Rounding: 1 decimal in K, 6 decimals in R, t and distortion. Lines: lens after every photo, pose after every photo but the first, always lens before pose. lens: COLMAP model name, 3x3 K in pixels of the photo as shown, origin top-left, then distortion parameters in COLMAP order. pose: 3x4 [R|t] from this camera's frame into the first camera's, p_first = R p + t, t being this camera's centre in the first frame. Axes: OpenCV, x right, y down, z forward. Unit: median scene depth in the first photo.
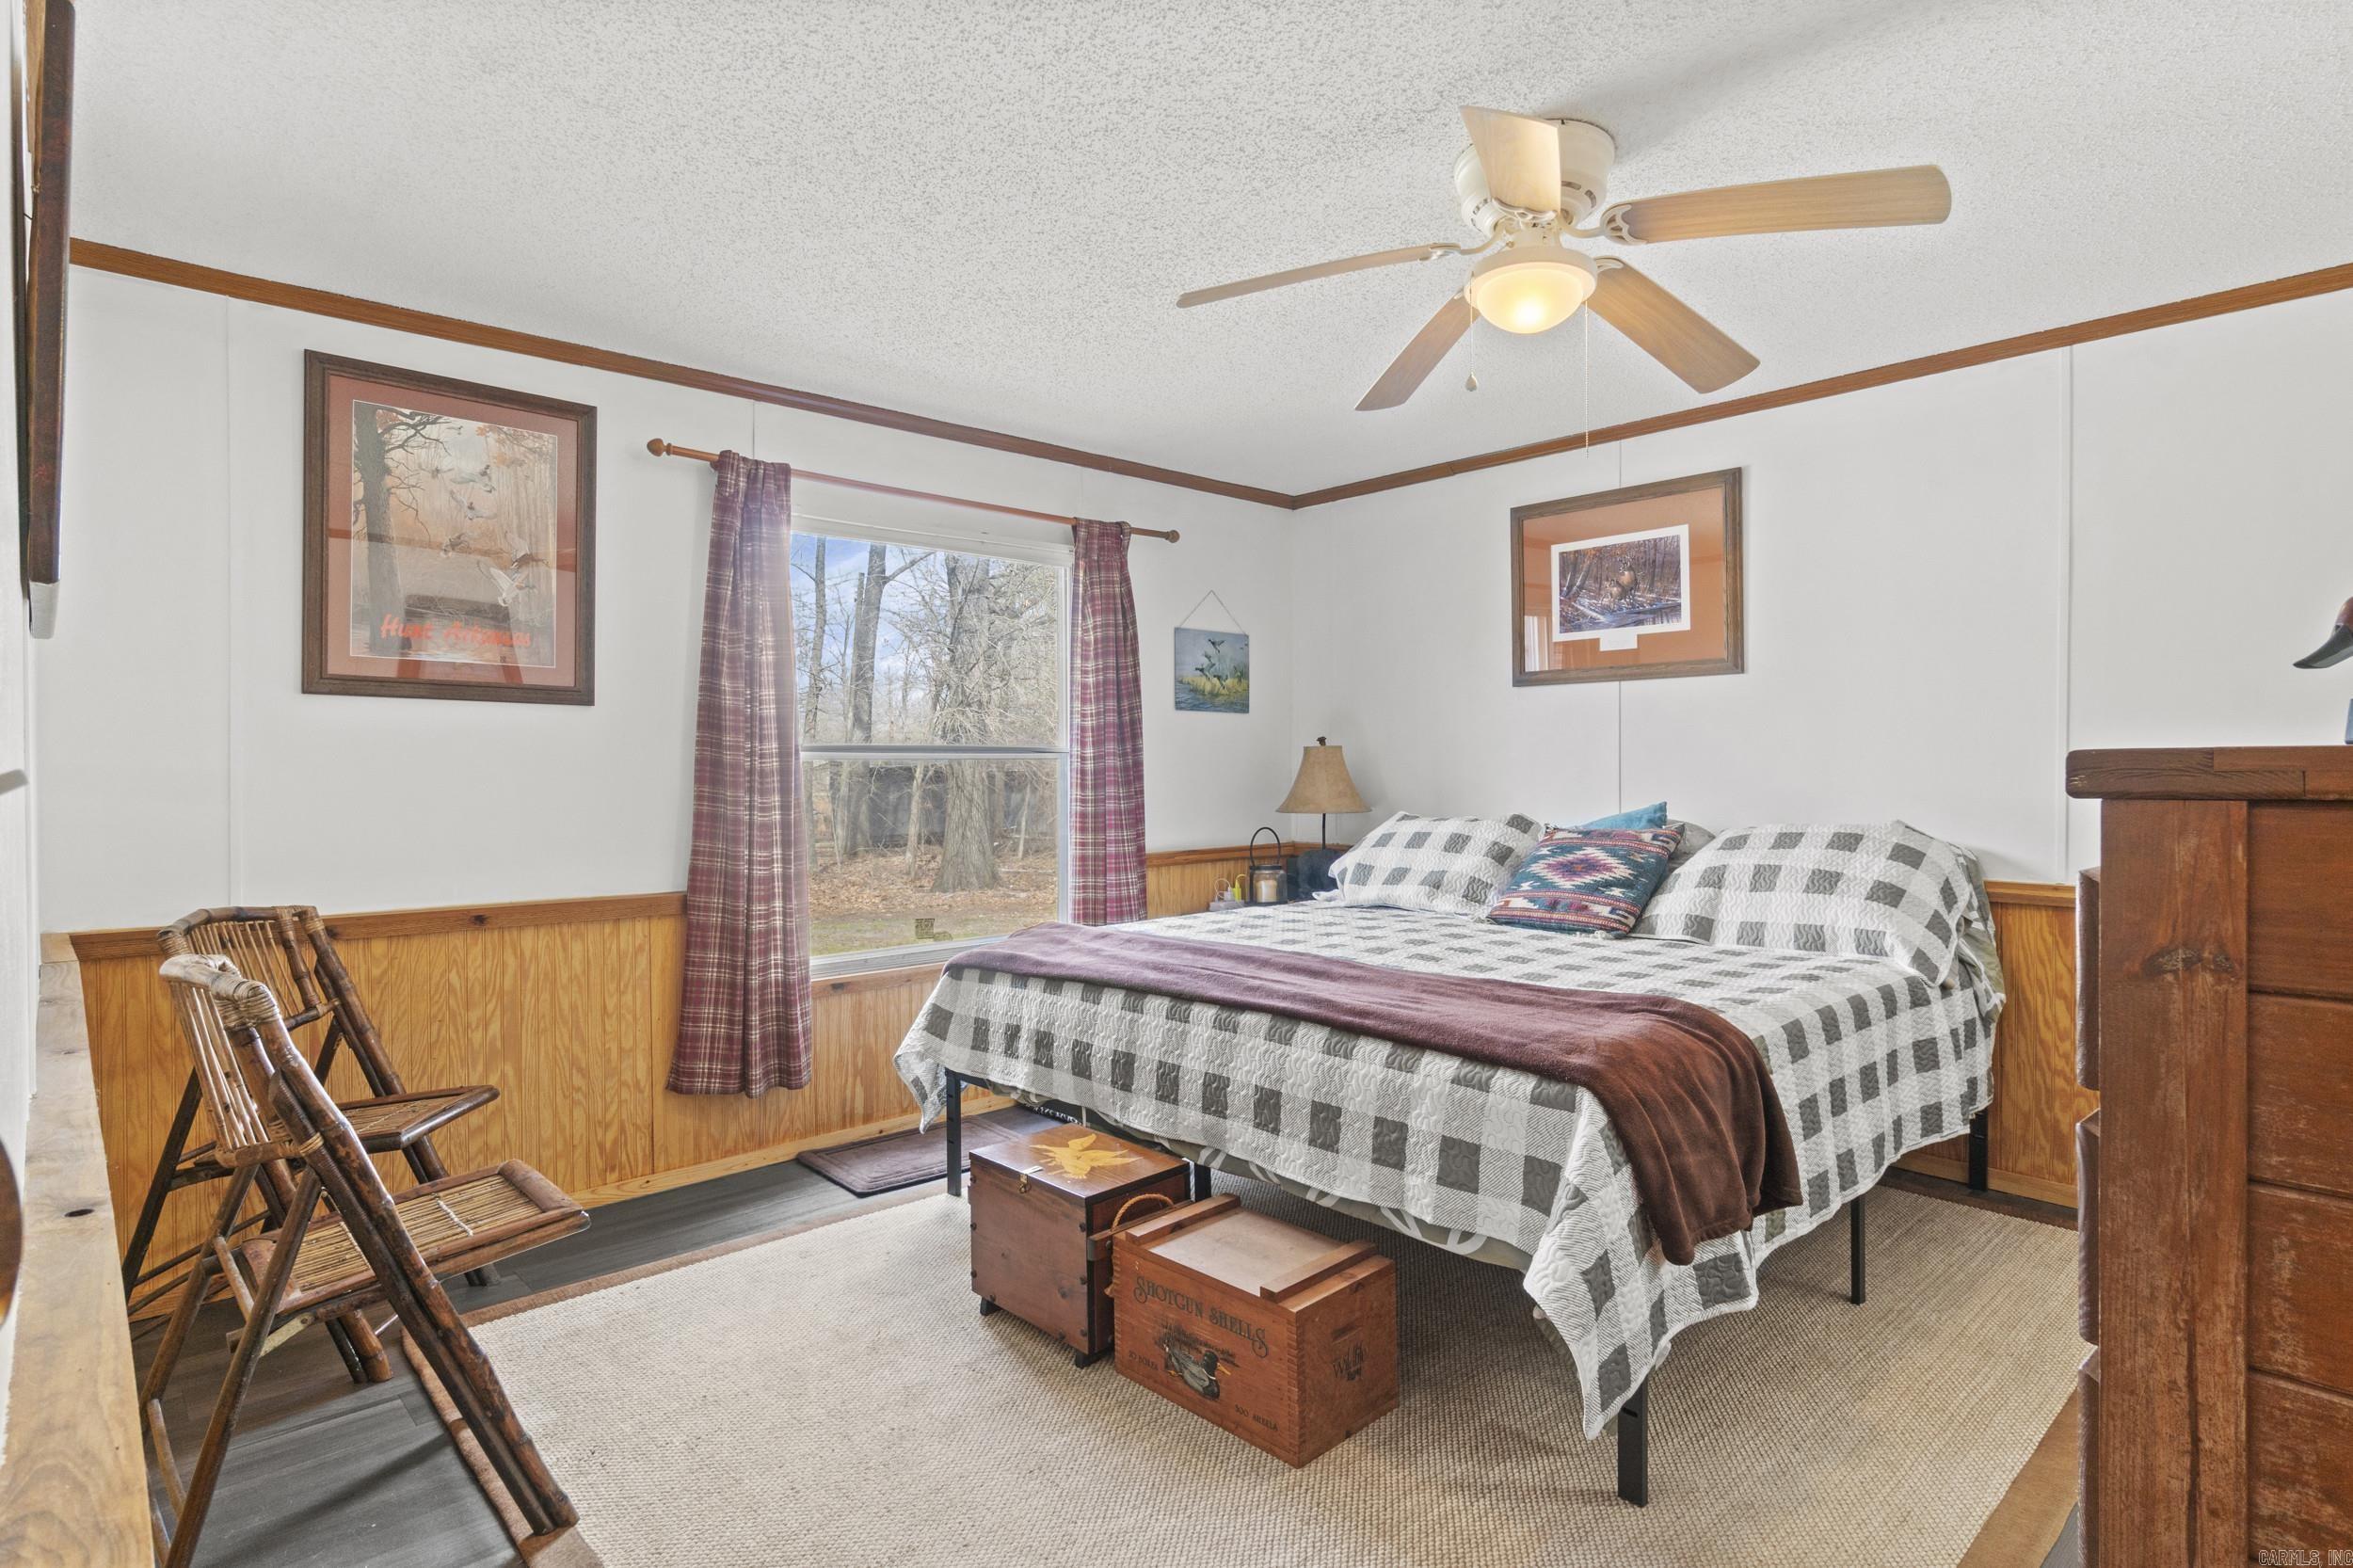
lens RADIAL K [[1196.5, 0, 1170.6], [0, 1196.5, 779.2], [0, 0, 1]] dist [-0.007578, 0.002466]
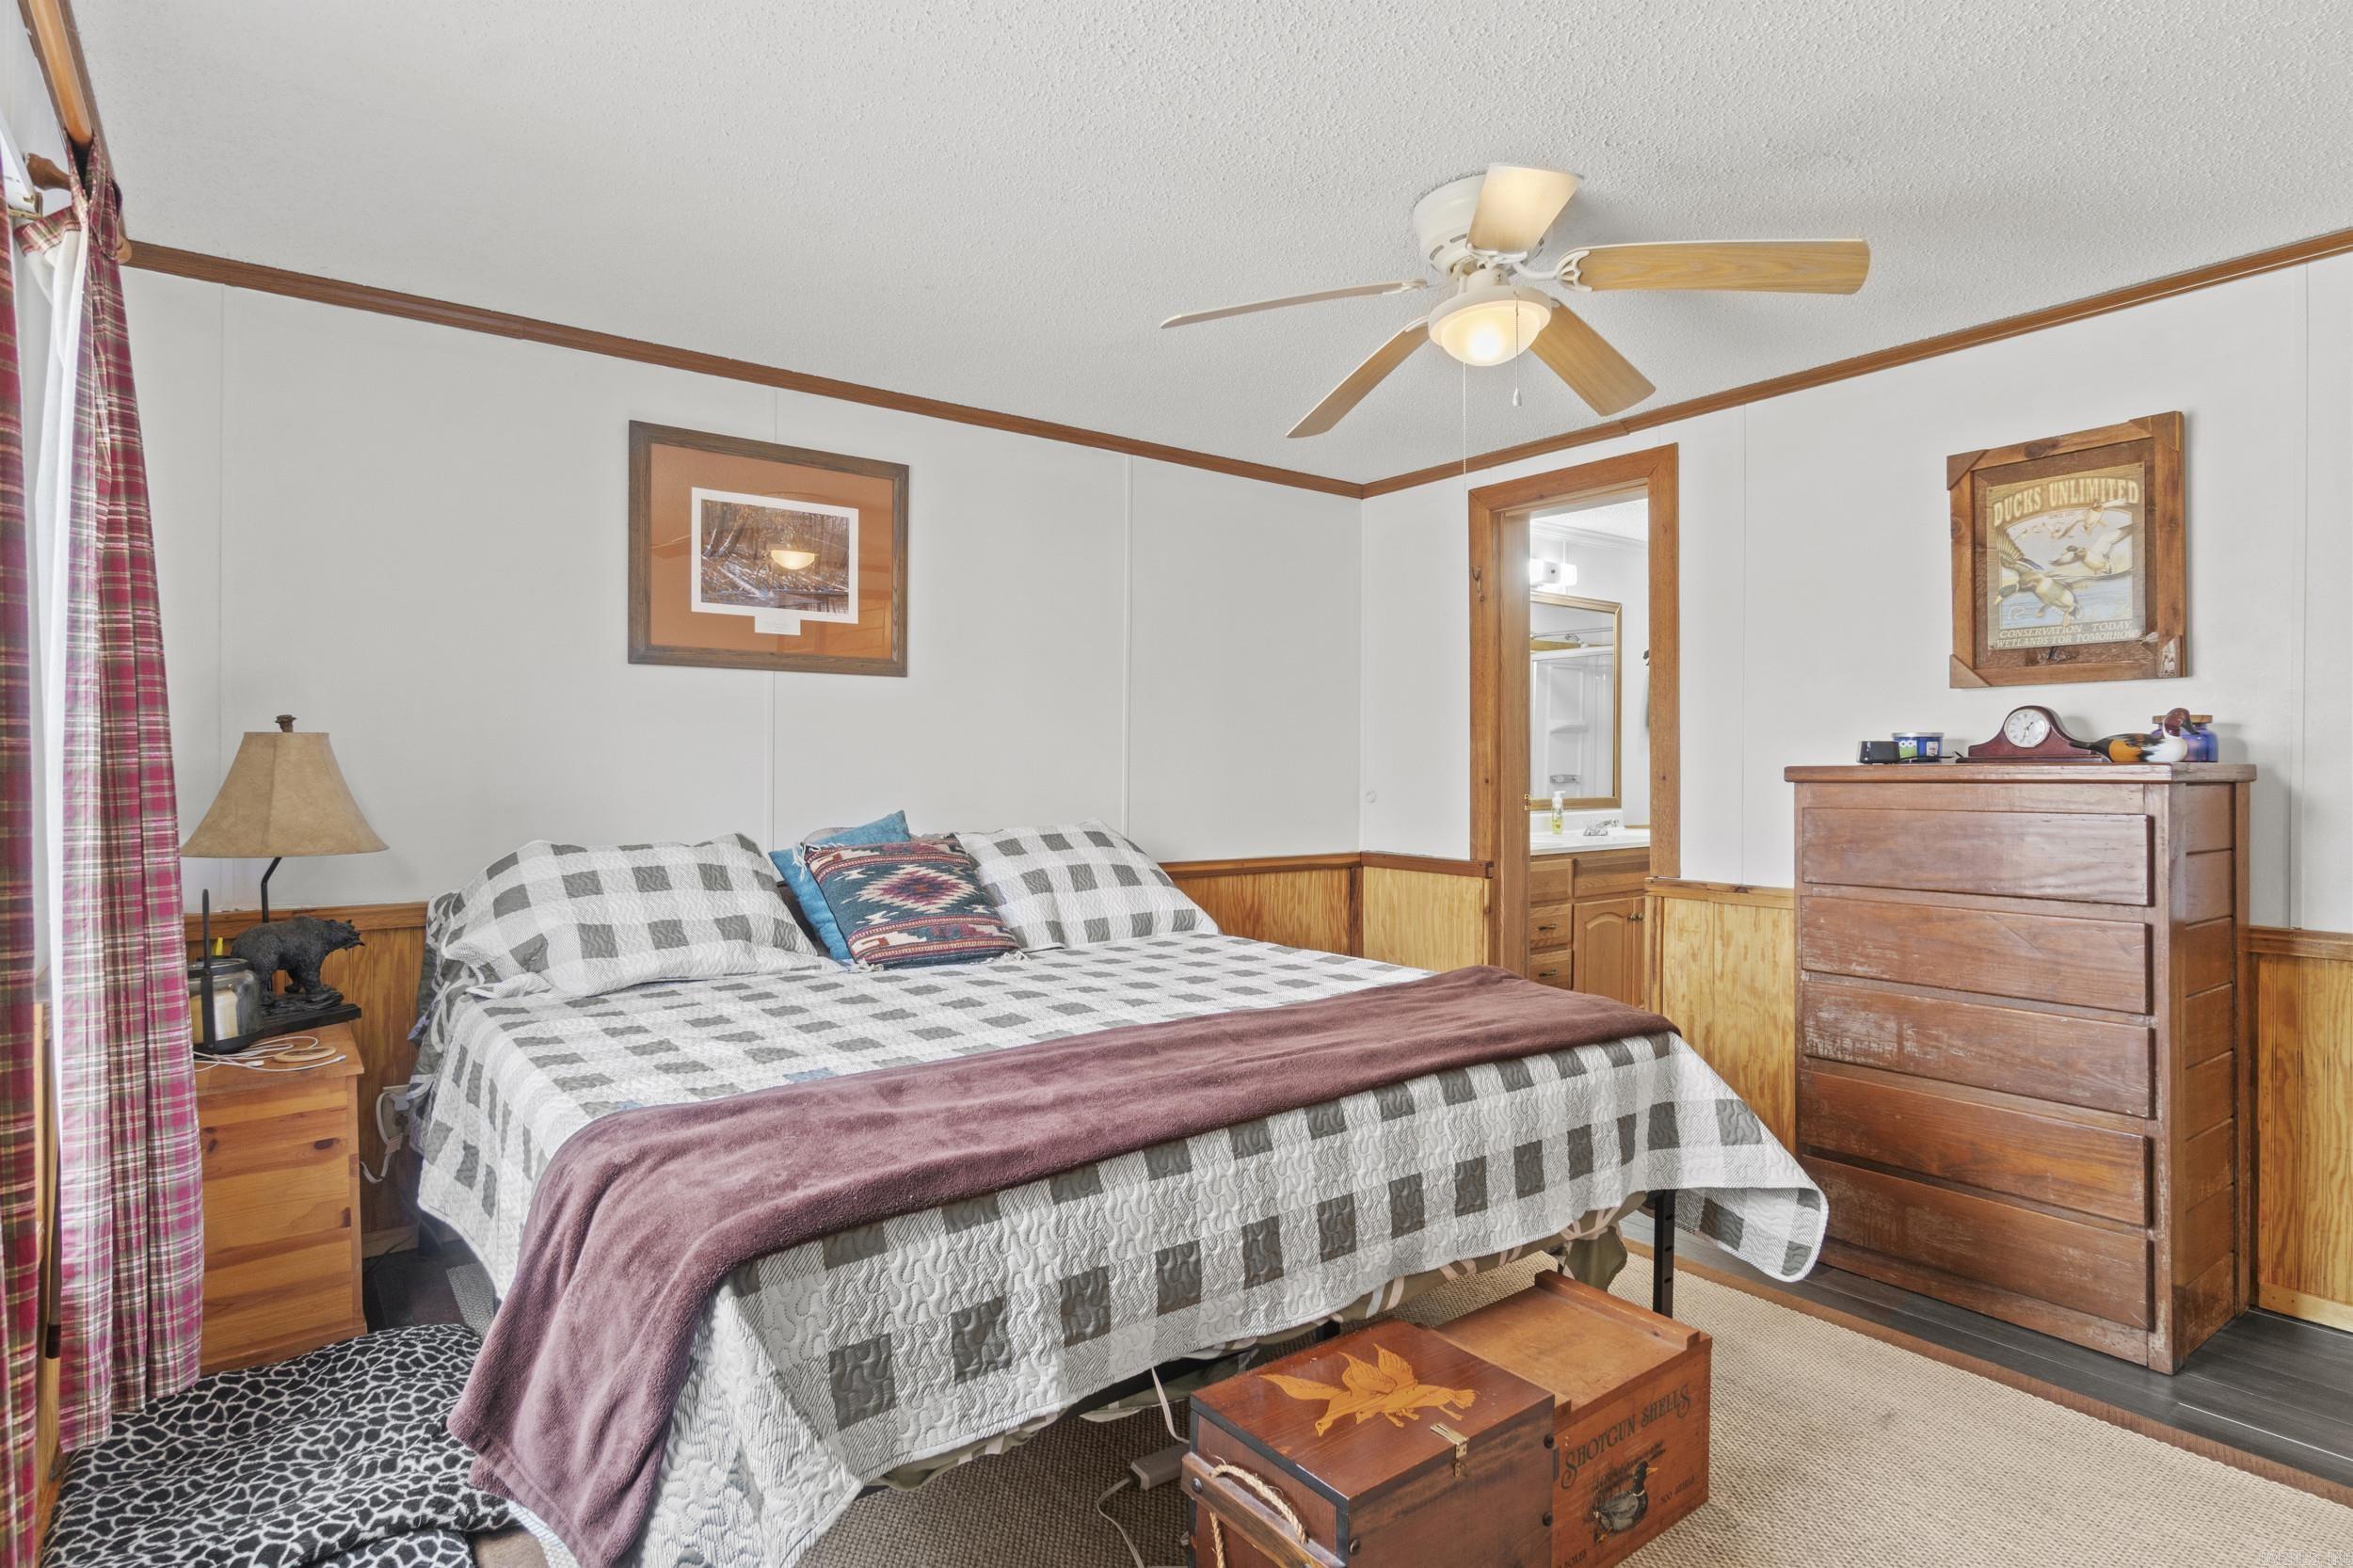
lens RADIAL K [[1196.5, 0, 1173.7], [0, 1196.5, 767.4], [0, 0, 1]] dist [-0.007578, 0.002466]
pose [[0.123366, 0.008600, 0.992324, -0.513636], [0.009559, 0.999906, -0.009854, -0.003578], [-0.992315, 0.010702, 0.123272, 0.740446]]
